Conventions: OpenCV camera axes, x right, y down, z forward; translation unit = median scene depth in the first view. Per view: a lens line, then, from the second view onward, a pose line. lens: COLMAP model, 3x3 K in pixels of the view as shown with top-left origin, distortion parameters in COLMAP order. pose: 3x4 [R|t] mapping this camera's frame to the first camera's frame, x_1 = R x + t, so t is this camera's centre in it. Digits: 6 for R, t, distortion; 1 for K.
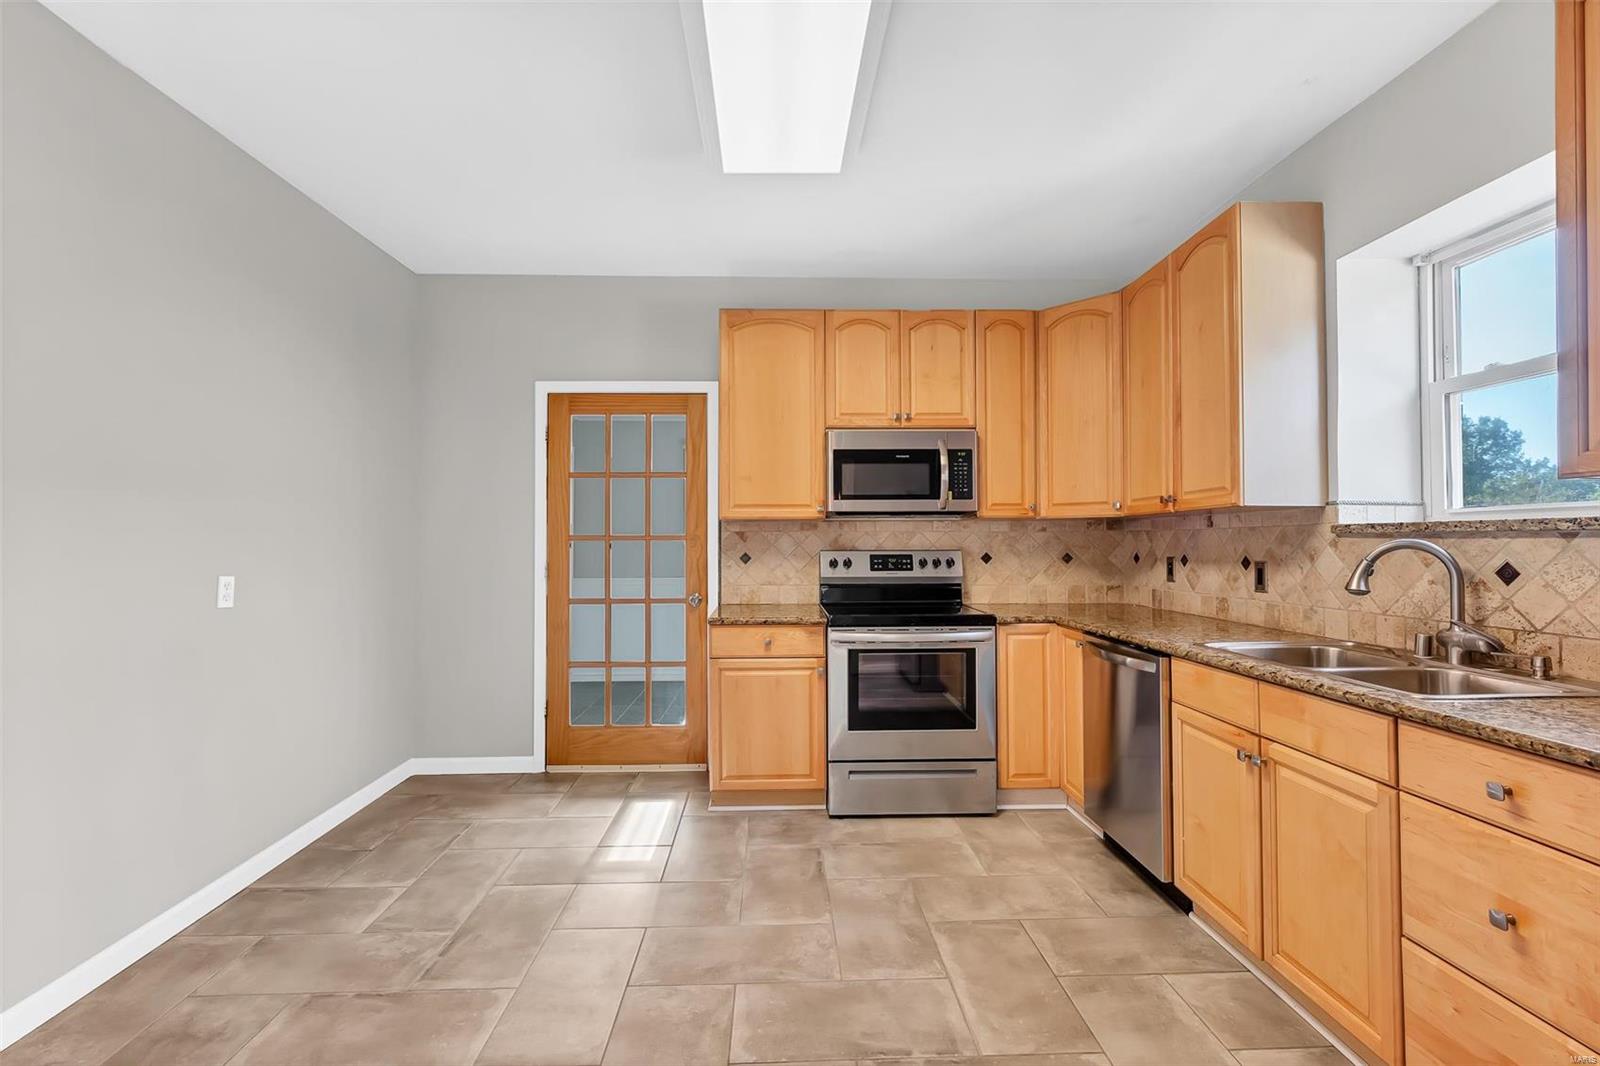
lens RADIAL K [[714.6, 0, 793.8], [0, 714.6, 533.0], [0, 0, 1]] dist [-0.009815, 0.004339]
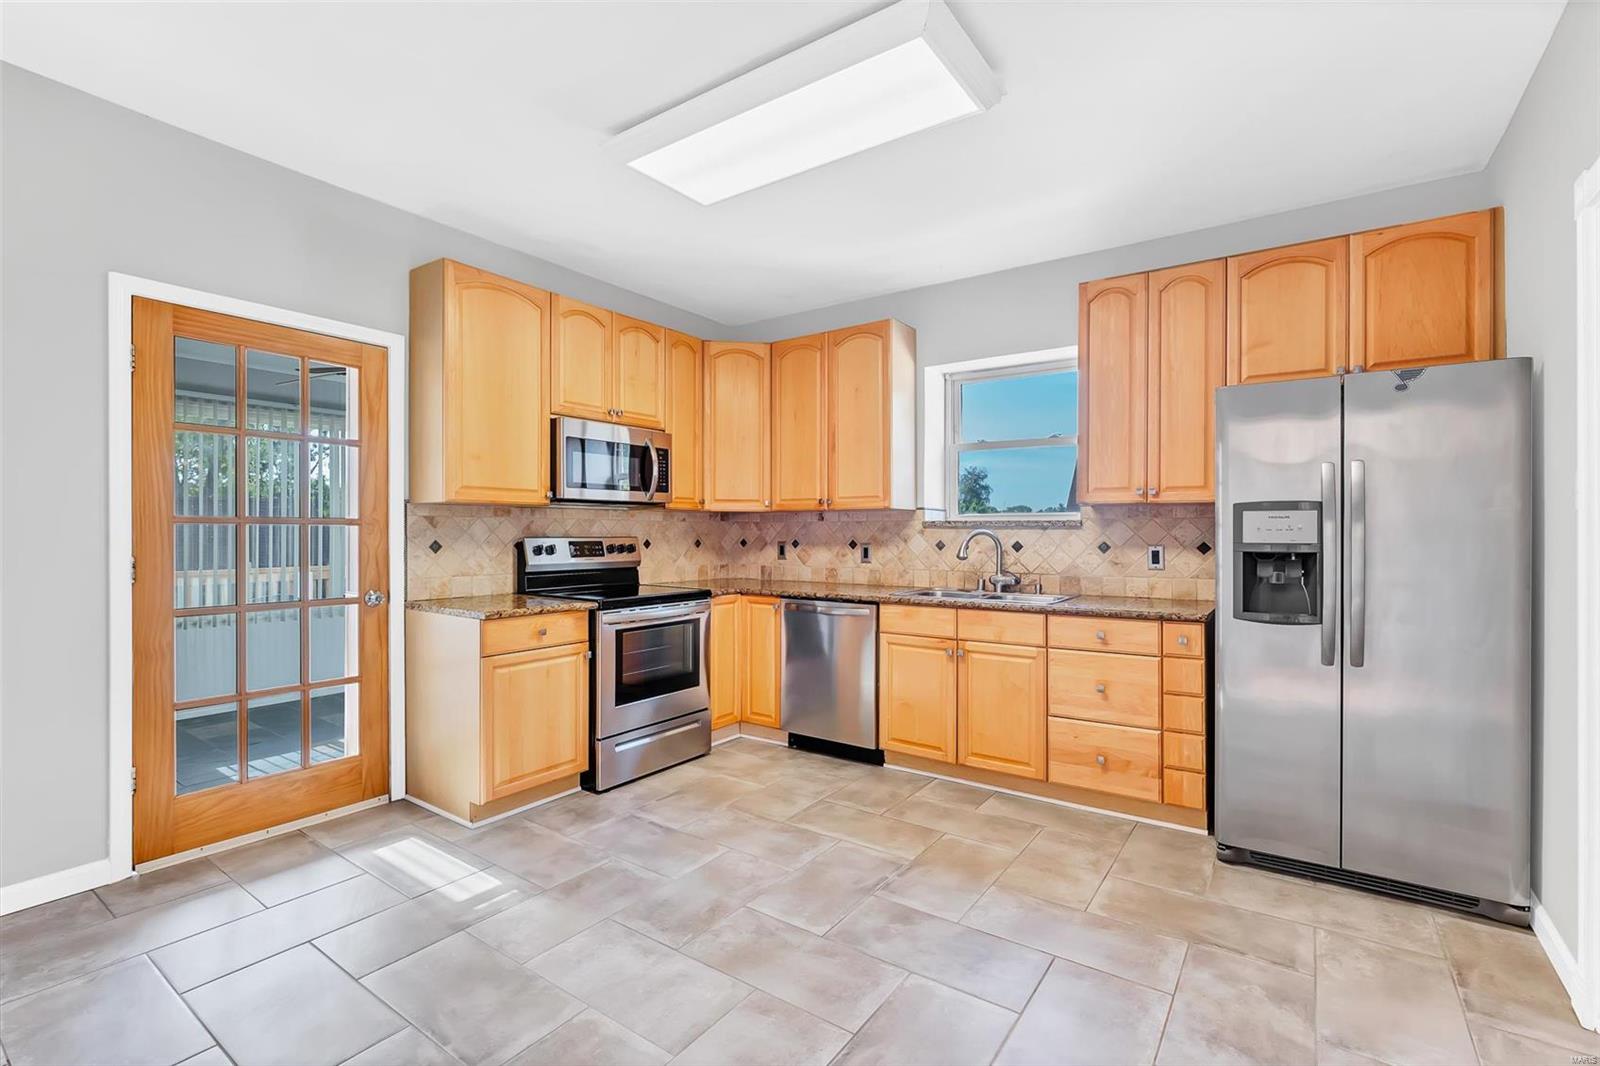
lens RADIAL K [[714.6, 0, 799.9], [0, 714.6, 540.1], [0, 0, 1]] dist [-0.009815, 0.004339]
pose [[0.601130, -0.004432, 0.799139, -0.597161], [-0.014850, 0.999750, 0.016715, 0.007442], [-0.799013, -0.021915, 0.600914, 0.147003]]
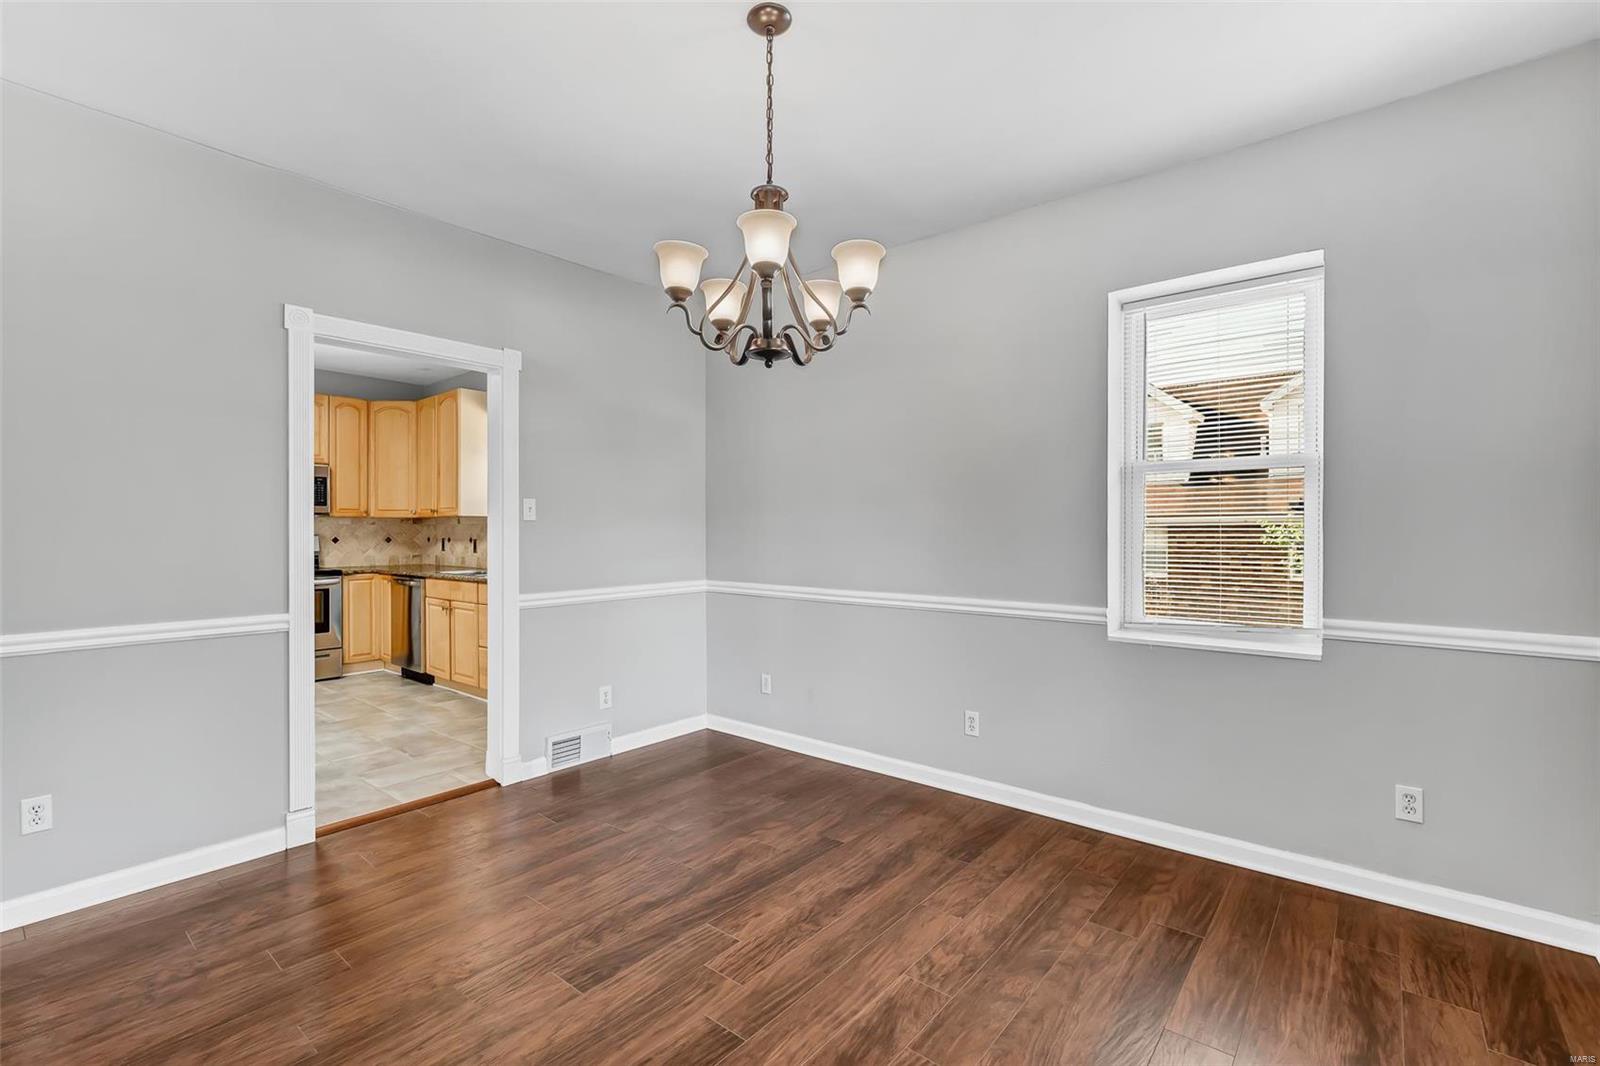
lens RADIAL K [[714.6, 0, 802.4], [0, 714.6, 537.1], [0, 0, 1]] dist [-0.009815, 0.004339]
pose [[0.659390, -0.003143, 0.751794, -0.317197], [-0.012925, 0.999796, 0.015516, -0.014076], [-0.751690, -0.019948, 0.659215, -1.110926]]
